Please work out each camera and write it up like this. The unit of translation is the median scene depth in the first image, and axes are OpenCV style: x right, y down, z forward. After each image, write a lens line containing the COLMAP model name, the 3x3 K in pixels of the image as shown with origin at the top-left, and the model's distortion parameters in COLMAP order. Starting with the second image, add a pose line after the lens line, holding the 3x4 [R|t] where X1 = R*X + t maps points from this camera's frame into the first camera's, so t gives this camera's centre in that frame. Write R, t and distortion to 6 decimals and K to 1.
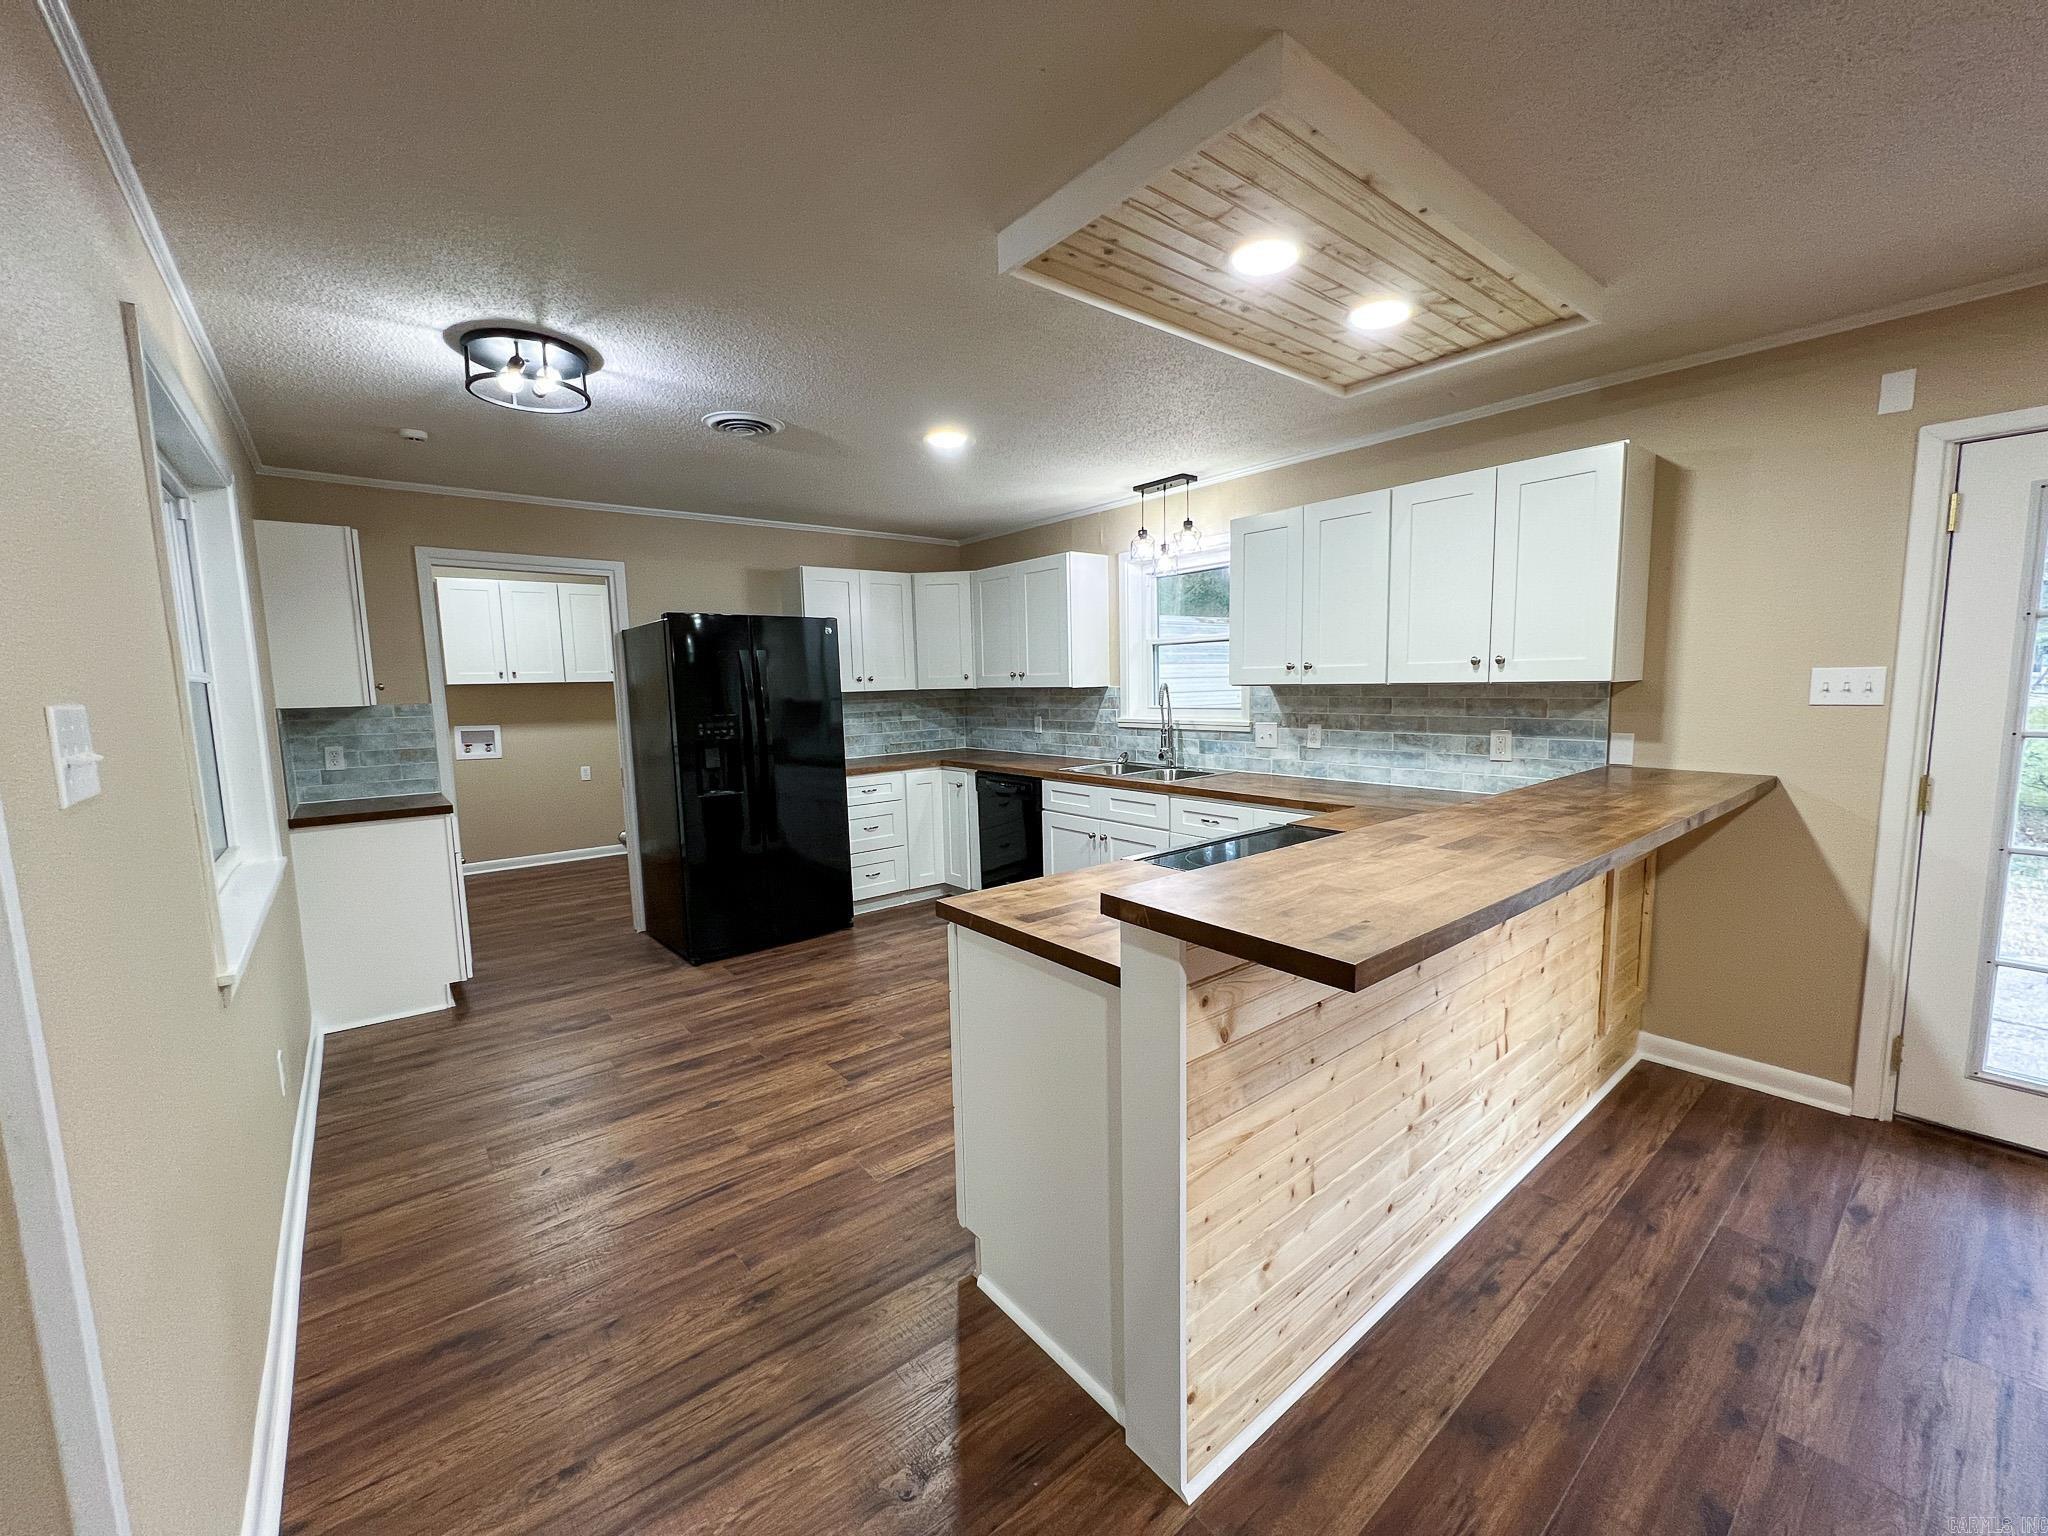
lens RADIAL K [[818.3, 0, 1025.8], [0, 818.3, 772.6], [0, 0, 1]] dist [-0.001573, -0.000145]
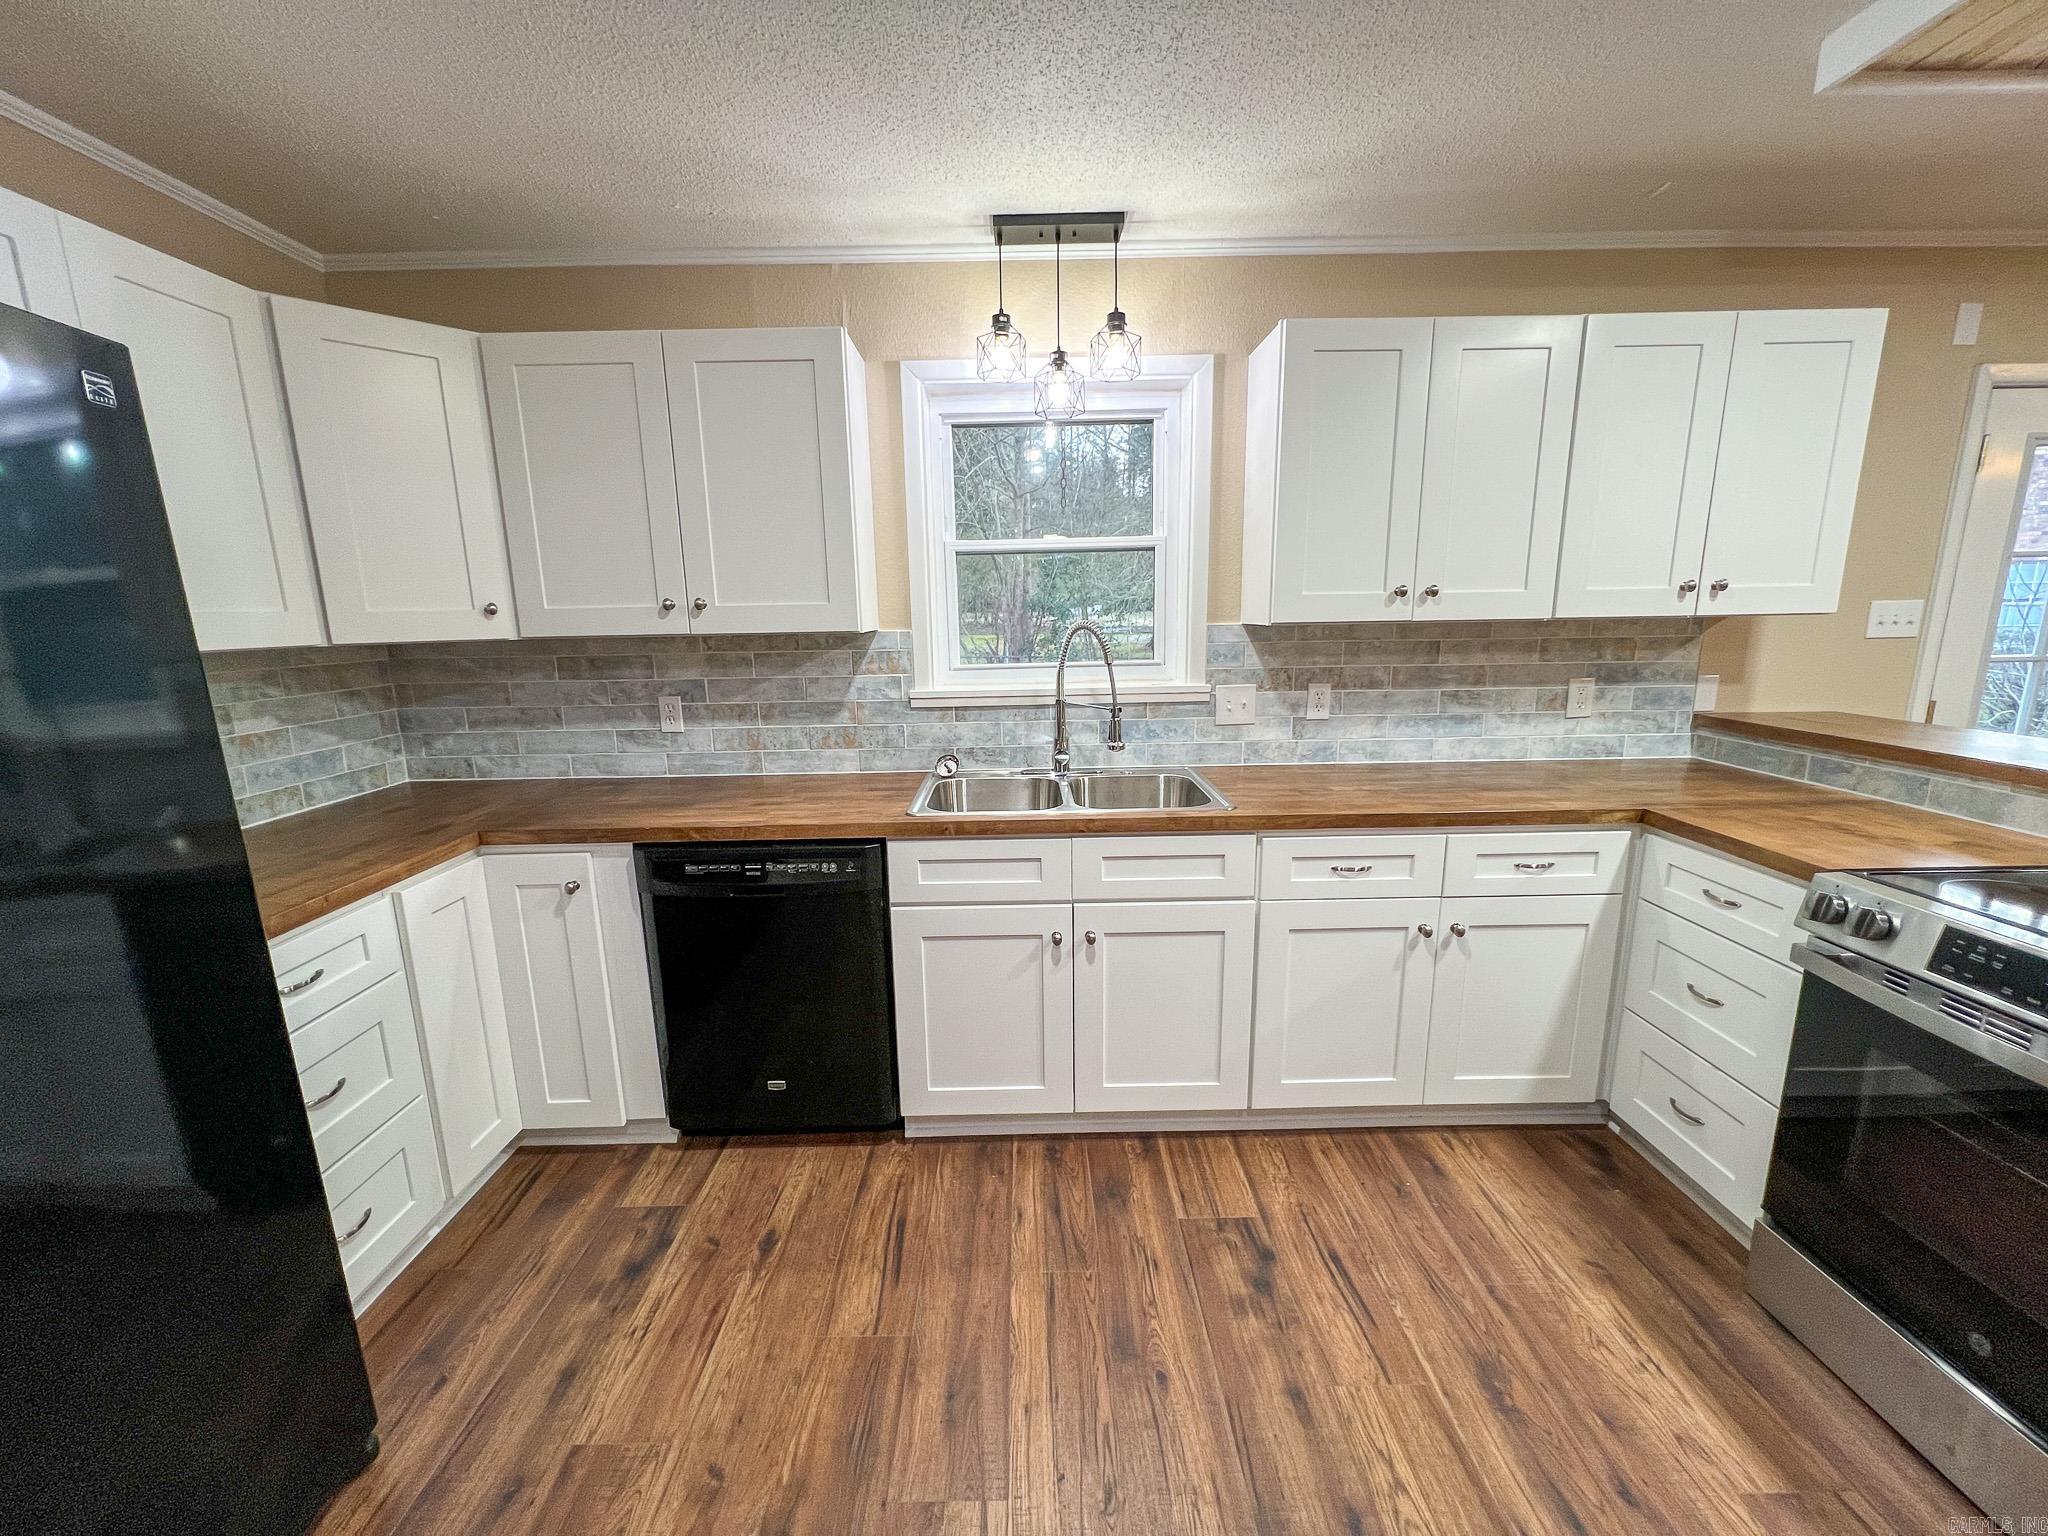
lens RADIAL K [[818.3, 0, 1025.8], [0, 818.3, 772.6], [0, 0, 1]] dist [-0.001573, -0.000145]
pose [[0.627139, -0.141931, 0.765867, -0.291805], [0.092062, 0.989873, 0.108058, -0.075730], [-0.773448, 0.002740, 0.633854, 0.716128]]
